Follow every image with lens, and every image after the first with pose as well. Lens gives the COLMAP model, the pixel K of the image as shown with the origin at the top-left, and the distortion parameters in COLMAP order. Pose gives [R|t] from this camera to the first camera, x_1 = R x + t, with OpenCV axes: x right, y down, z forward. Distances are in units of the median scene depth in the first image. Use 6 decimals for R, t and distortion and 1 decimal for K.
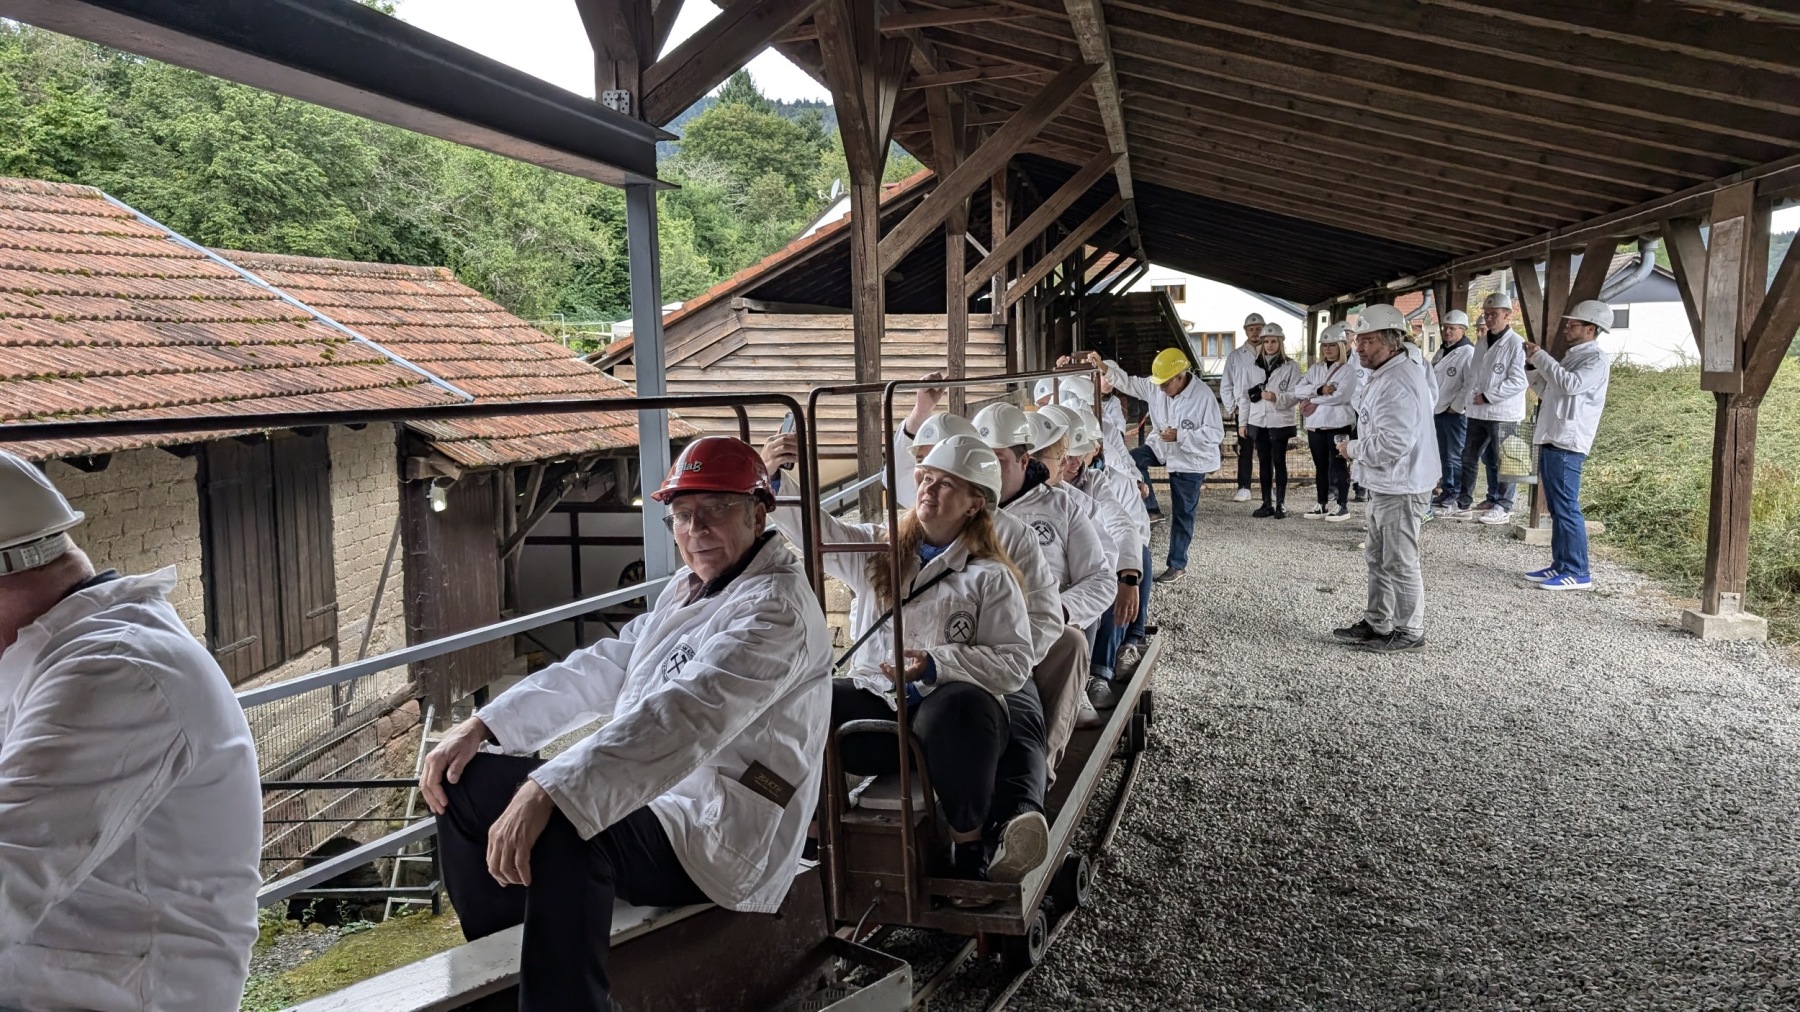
lens RADIAL K [[1302.5, 0, 900.0], [0, 1302.5, 506.0], [0, 0, 1]] dist [0.000697, -0.005990]
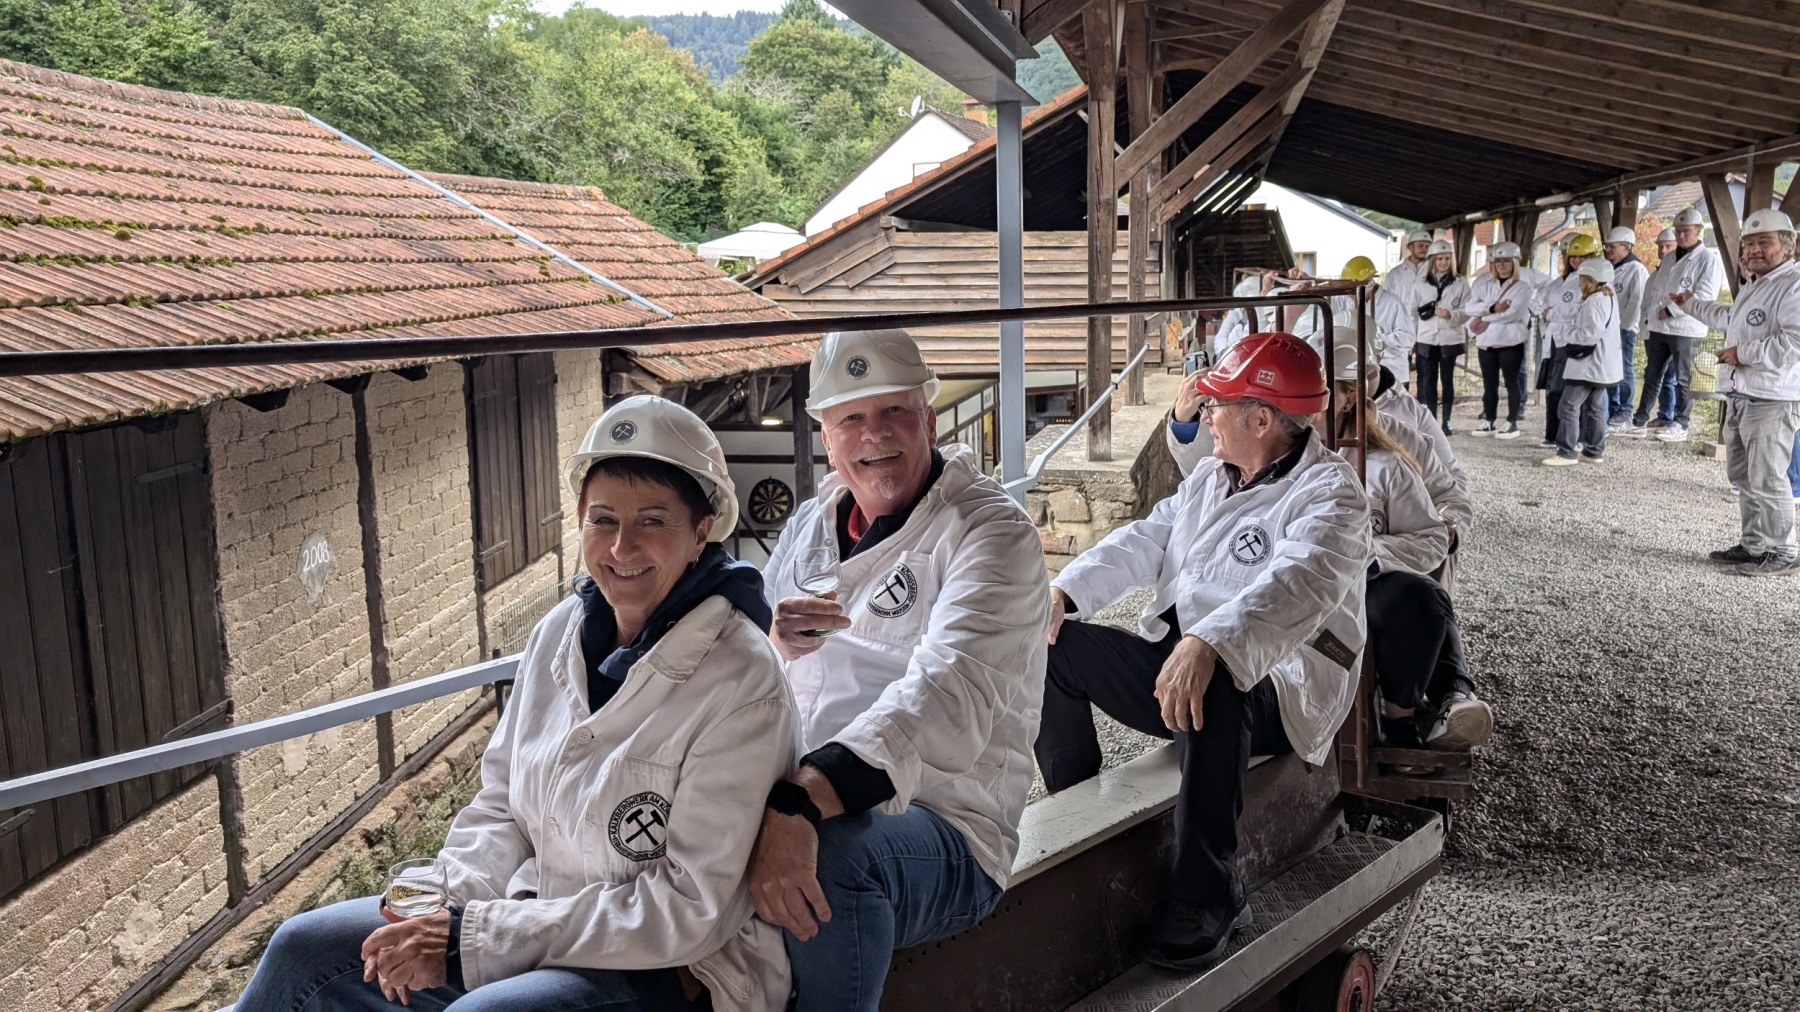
lens RADIAL K [[1303.2, 0, 900.0], [0, 1303.2, 506.0], [0, 0, 1]] dist [-0.002736, 0.001294]
pose [[0.999212, 0.005622, -0.039293, -0.085376], [-0.003299, 0.998257, 0.058930, 0.005421], [0.039556, -0.058754, 0.997488, -0.022767]]
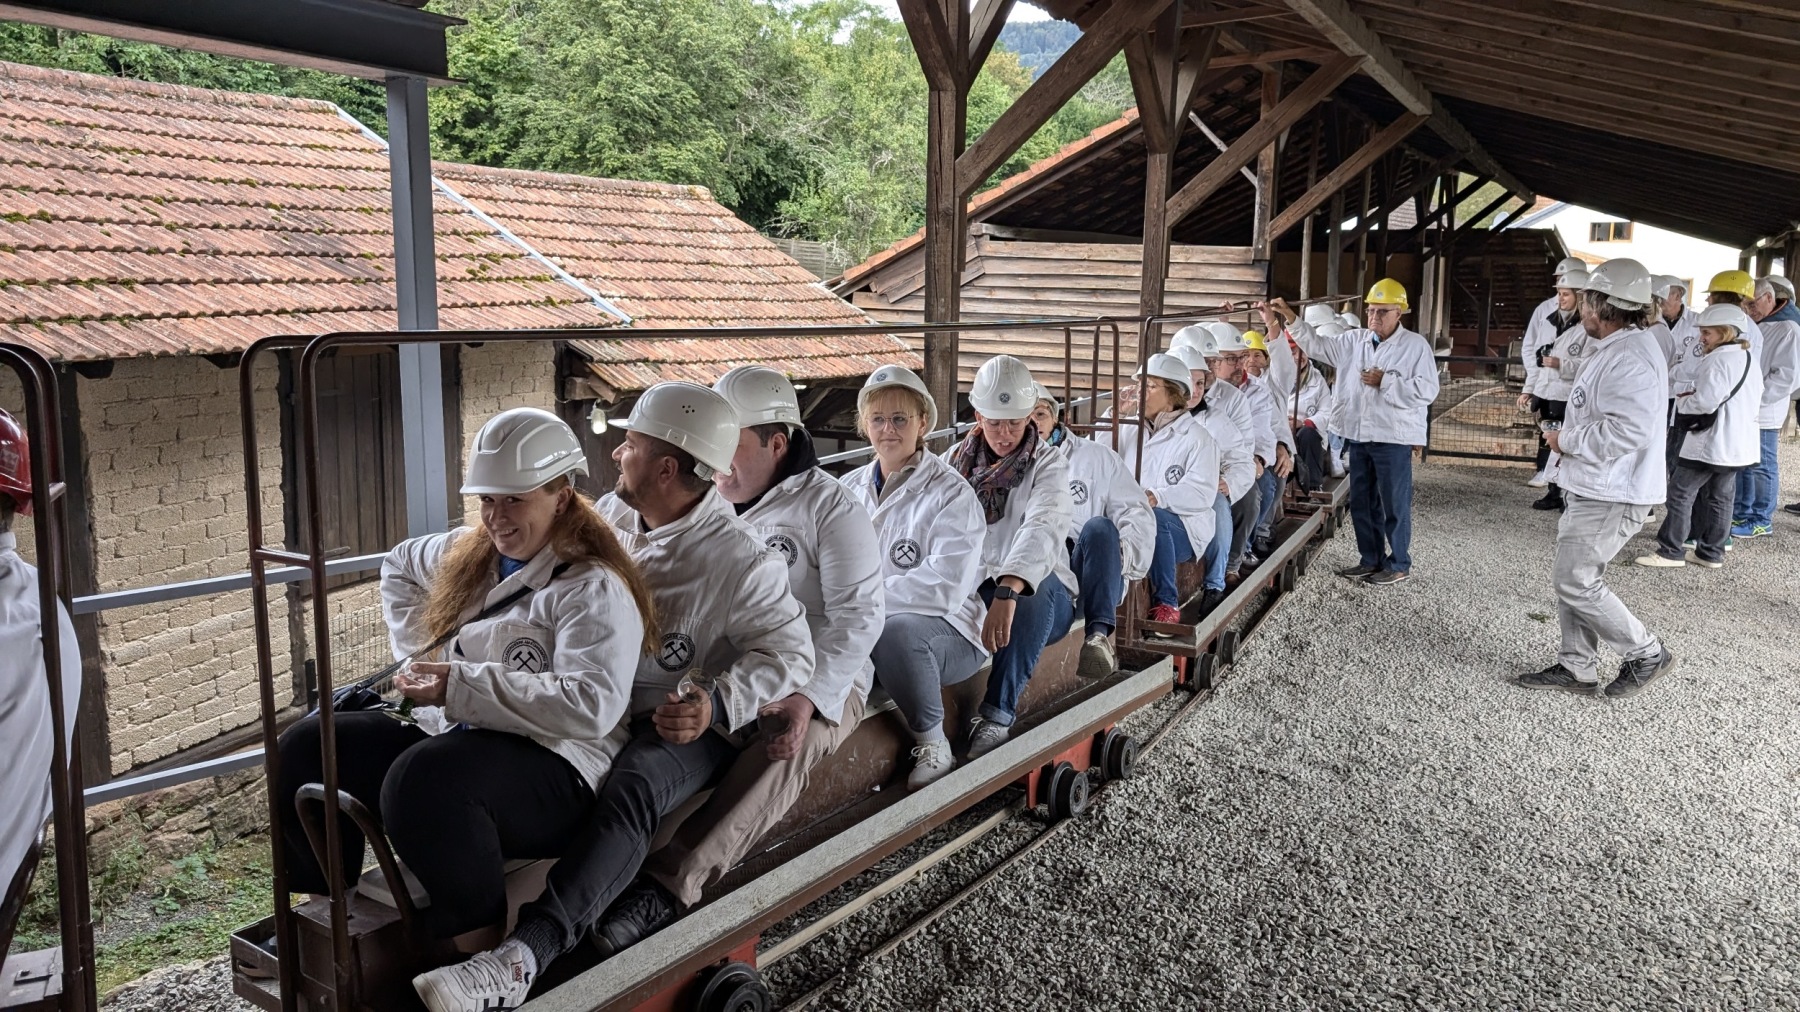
lens RADIAL K [[1303.2, 0, 900.0], [0, 1303.2, 506.0], [0, 0, 1]] dist [-0.002736, 0.001294]
pose [[0.952611, 0.086584, -0.291608, 0.128933], [-0.070779, 0.995415, 0.064339, -0.017259], [0.295842, -0.040650, 0.954372, 0.100636]]
